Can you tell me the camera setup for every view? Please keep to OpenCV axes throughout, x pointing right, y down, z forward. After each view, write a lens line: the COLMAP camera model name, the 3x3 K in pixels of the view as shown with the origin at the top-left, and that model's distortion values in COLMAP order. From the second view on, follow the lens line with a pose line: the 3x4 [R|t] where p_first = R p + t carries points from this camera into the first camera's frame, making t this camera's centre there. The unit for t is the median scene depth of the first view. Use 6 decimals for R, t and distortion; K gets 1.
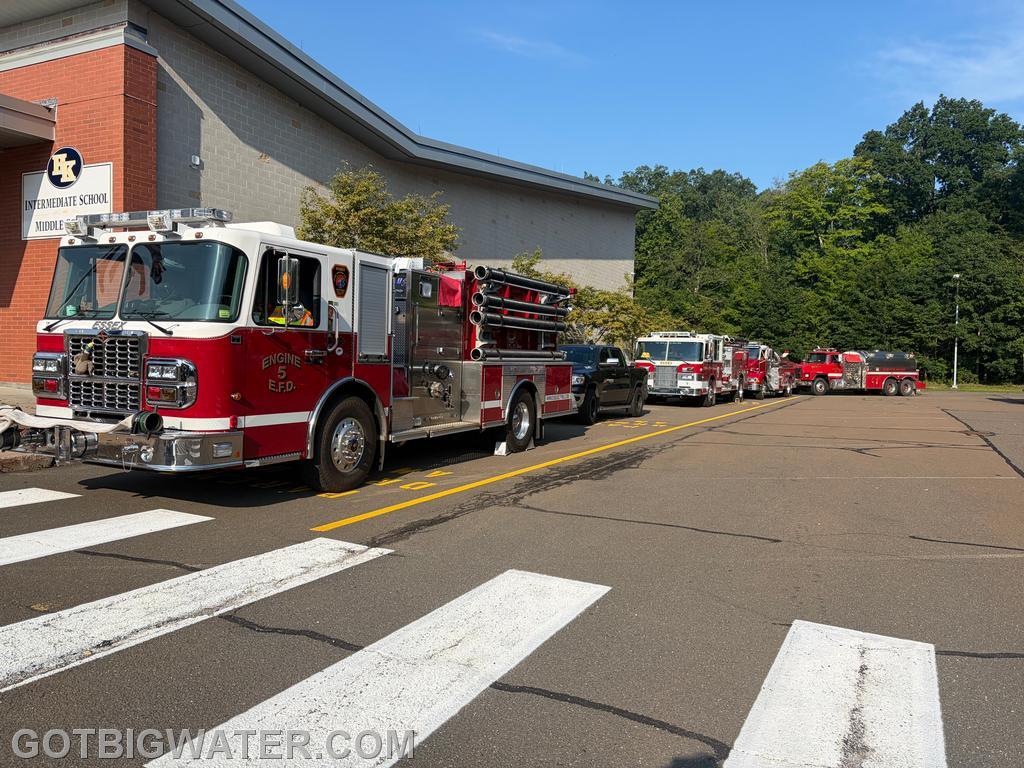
lens RADIAL K [[805.7, 0, 517.9], [0, 805.7, 385.7], [0, 0, 1]] dist [0.019749, -0.003622]
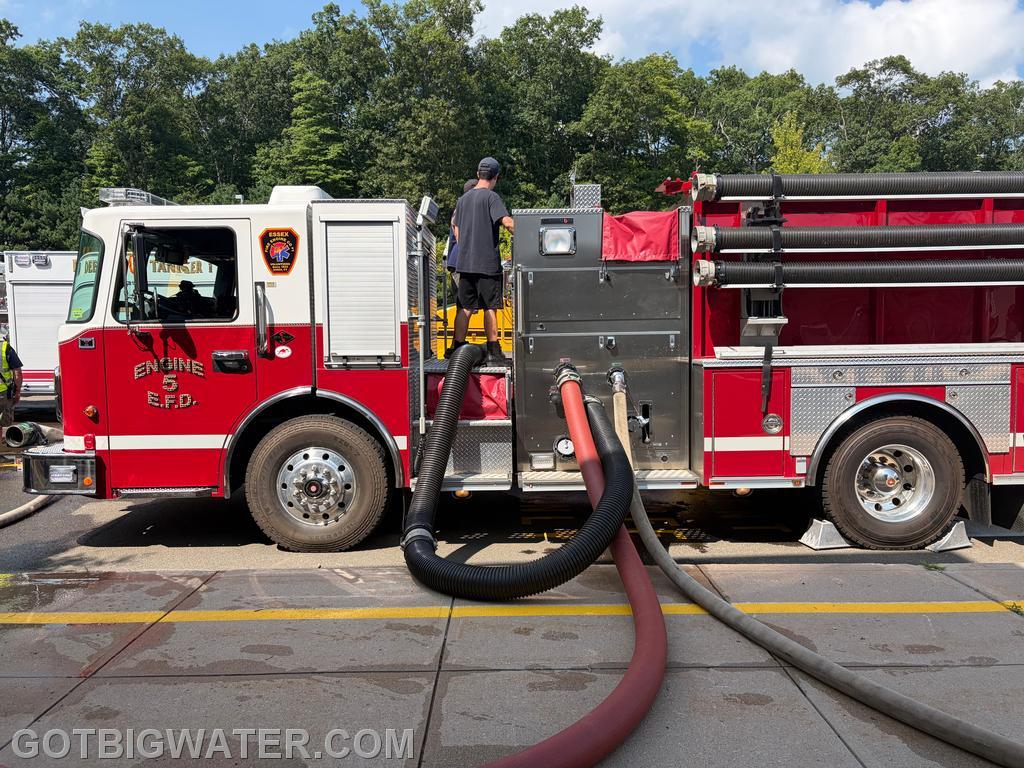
lens RADIAL K [[805.7, 0, 517.9], [0, 805.7, 385.7], [0, 0, 1]] dist [0.019749, -0.003622]
pose [[0.419875, 0.009588, -0.907531, 0.500032], [-0.009873, 0.999933, 0.005997, -0.019419], [0.907528, 0.006442, 0.419942, 0.889028]]
